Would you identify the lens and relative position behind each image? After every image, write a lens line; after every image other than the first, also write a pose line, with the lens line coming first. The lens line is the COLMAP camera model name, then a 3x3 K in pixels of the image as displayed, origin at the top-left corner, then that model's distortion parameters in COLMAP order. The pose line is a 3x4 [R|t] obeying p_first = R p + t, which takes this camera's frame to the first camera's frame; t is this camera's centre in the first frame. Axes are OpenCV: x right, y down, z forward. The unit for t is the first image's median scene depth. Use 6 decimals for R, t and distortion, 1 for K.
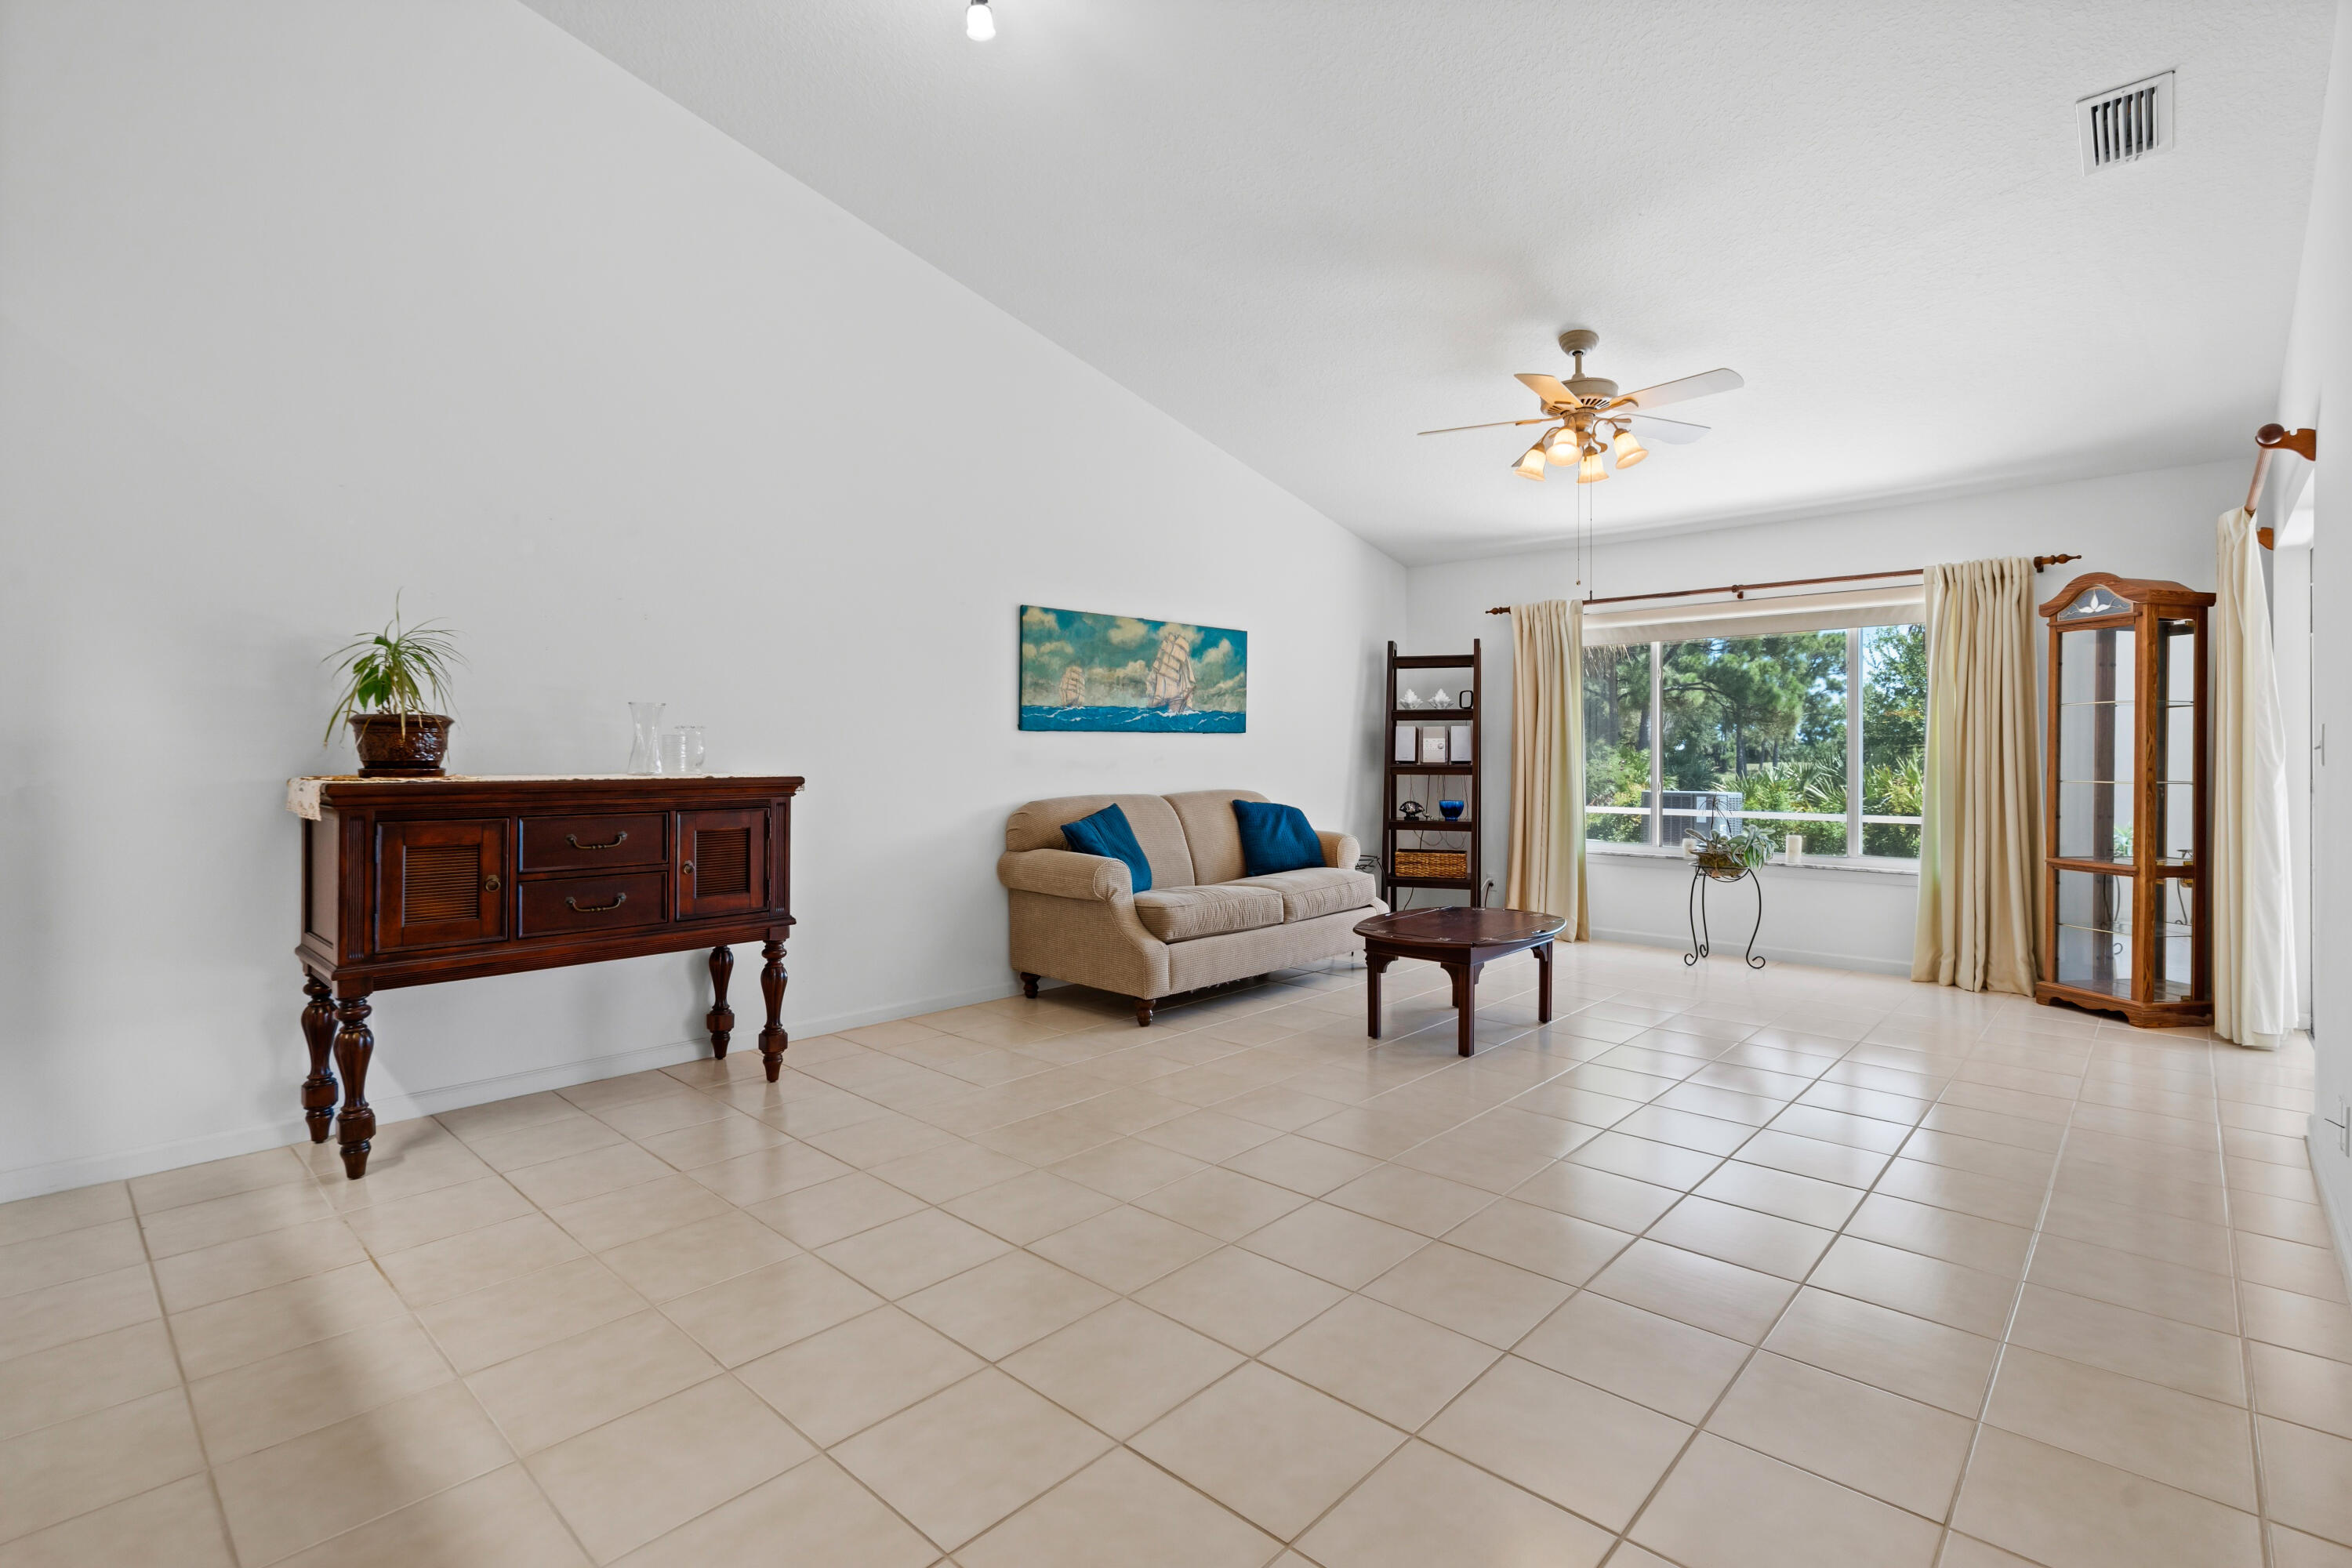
lens RADIAL K [[1093.3, 0, 1131.9], [0, 1093.3, 746.1], [0, 0, 1]] dist [-0.015776, -0.000065]
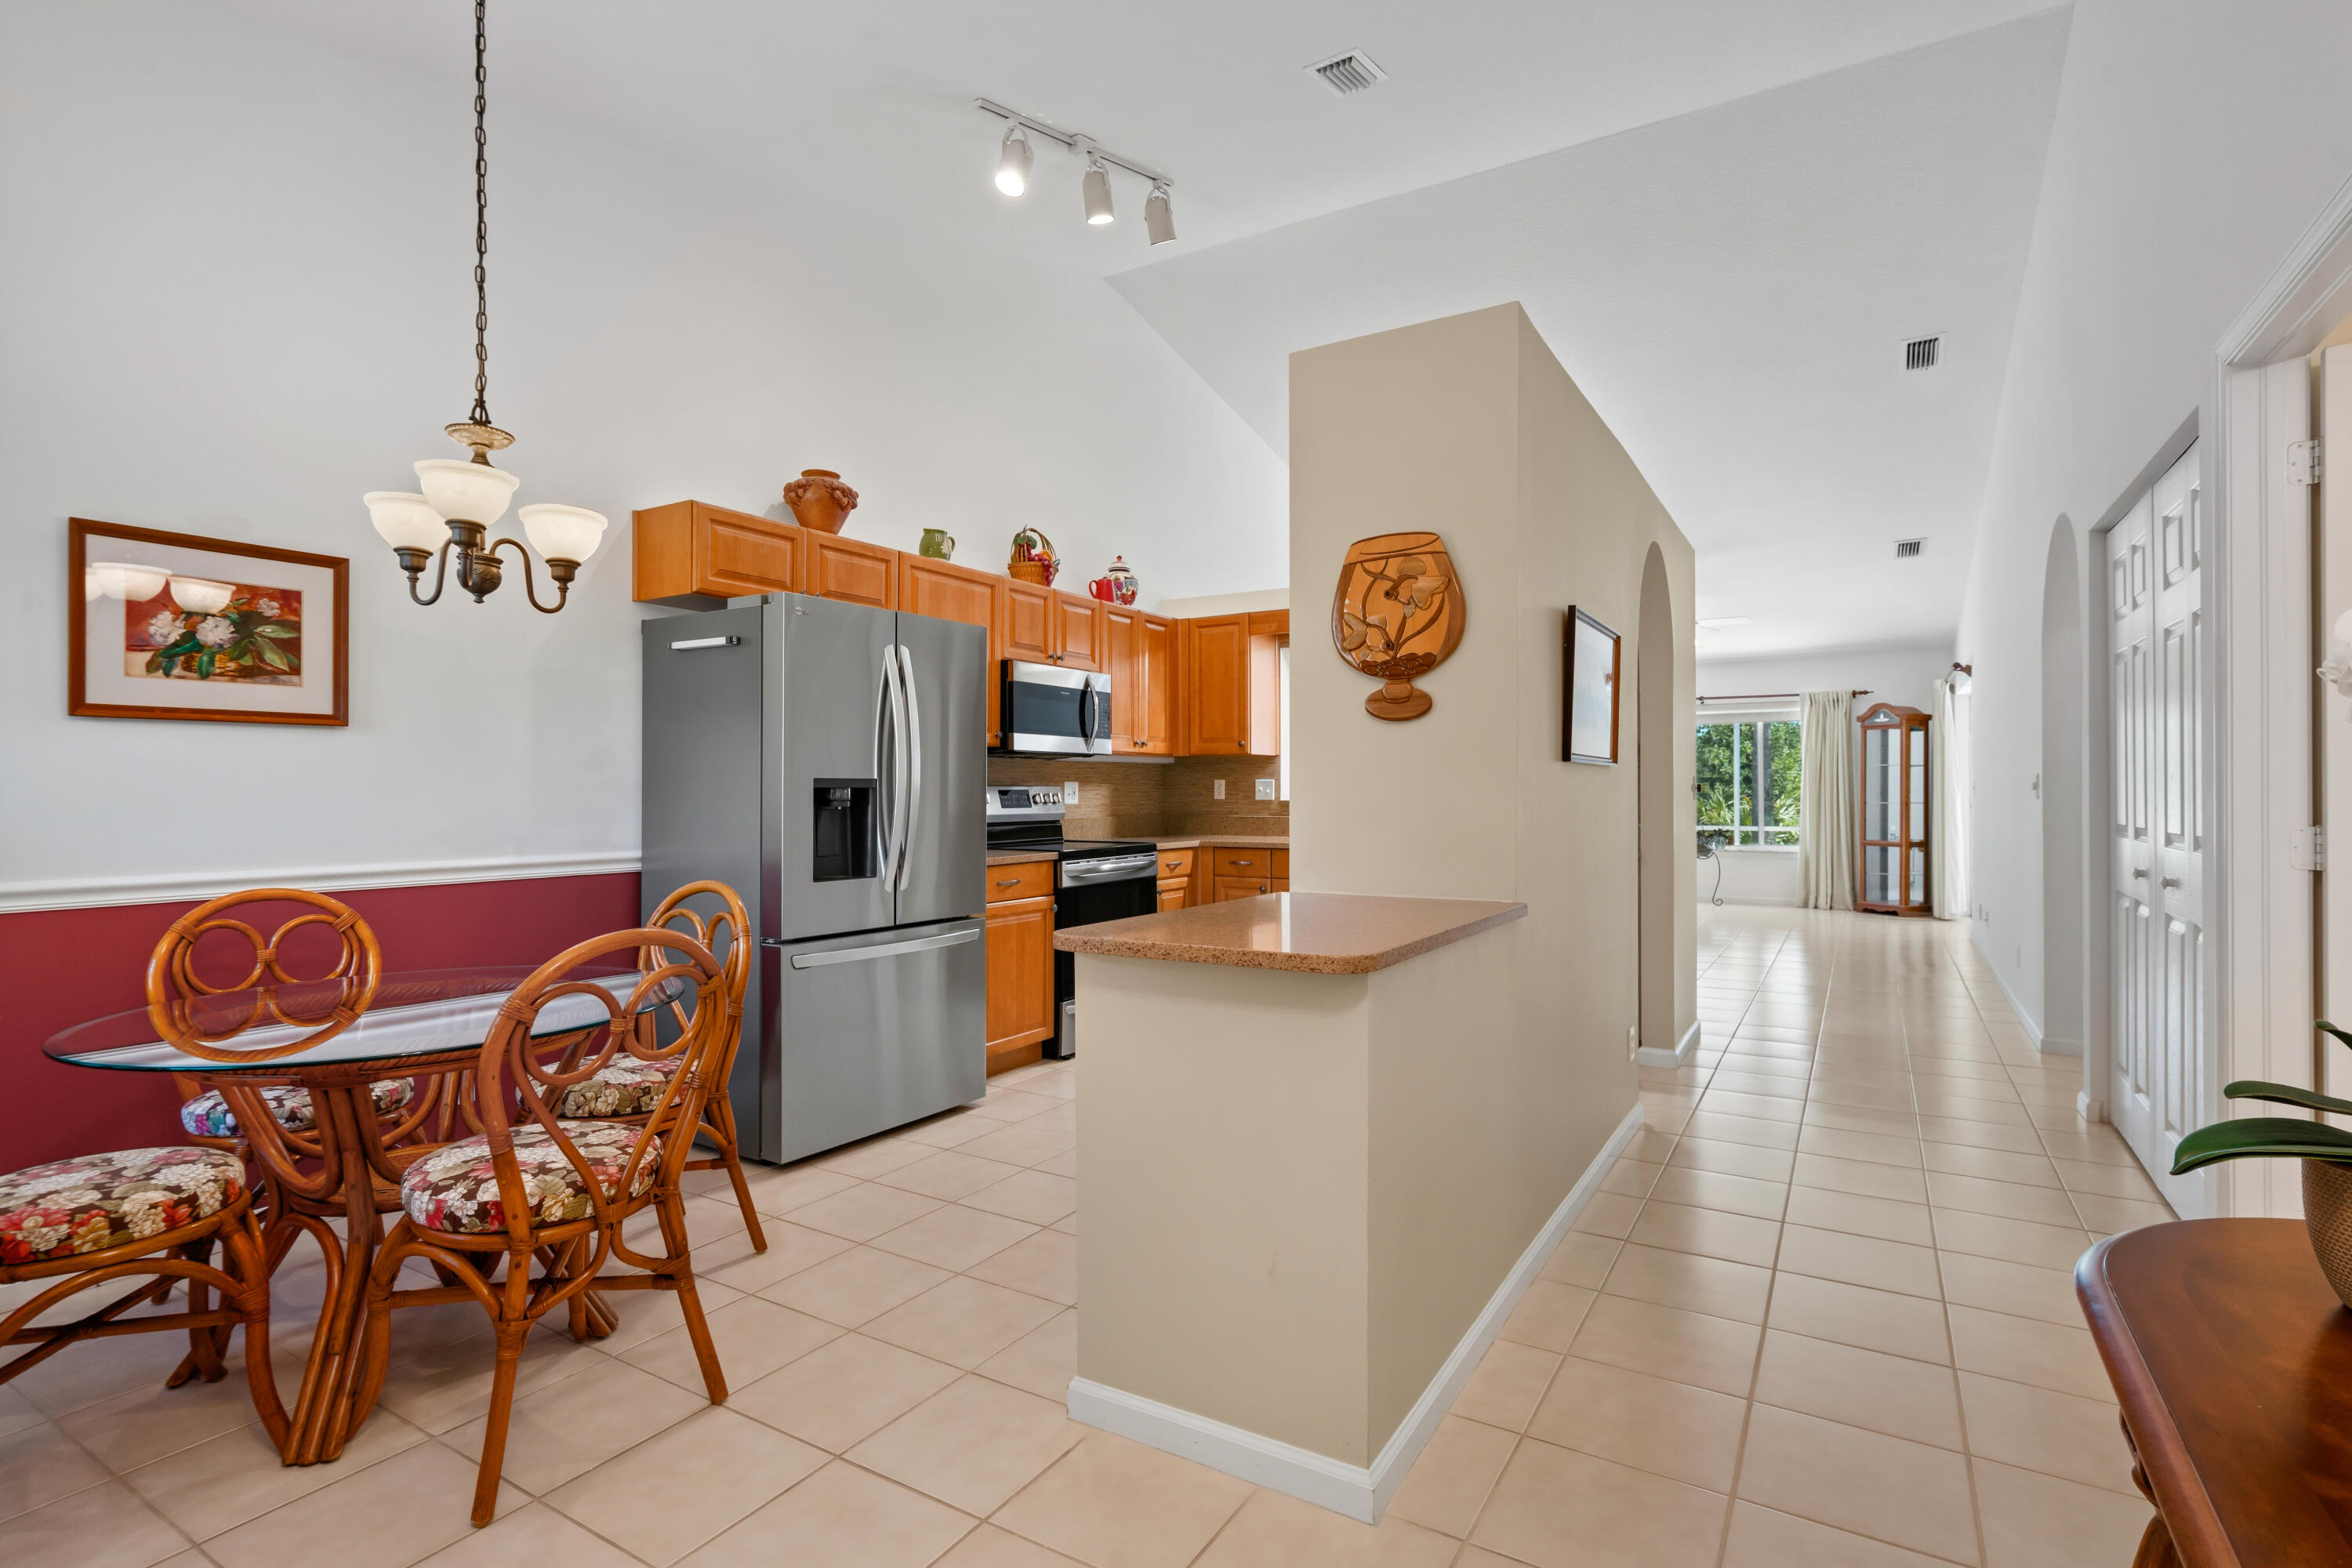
lens RADIAL K [[1138.1, 0, 1174.6], [0, 1138.1, 787.2], [0, 0, 1]] dist [-0.000112, -0.000080]
pose [[0.975967, -0.014733, 0.217421, -0.891311], [0.012289, 0.999845, 0.012585, -0.040563], [-0.217572, -0.009611, 0.975997, -0.822497]]
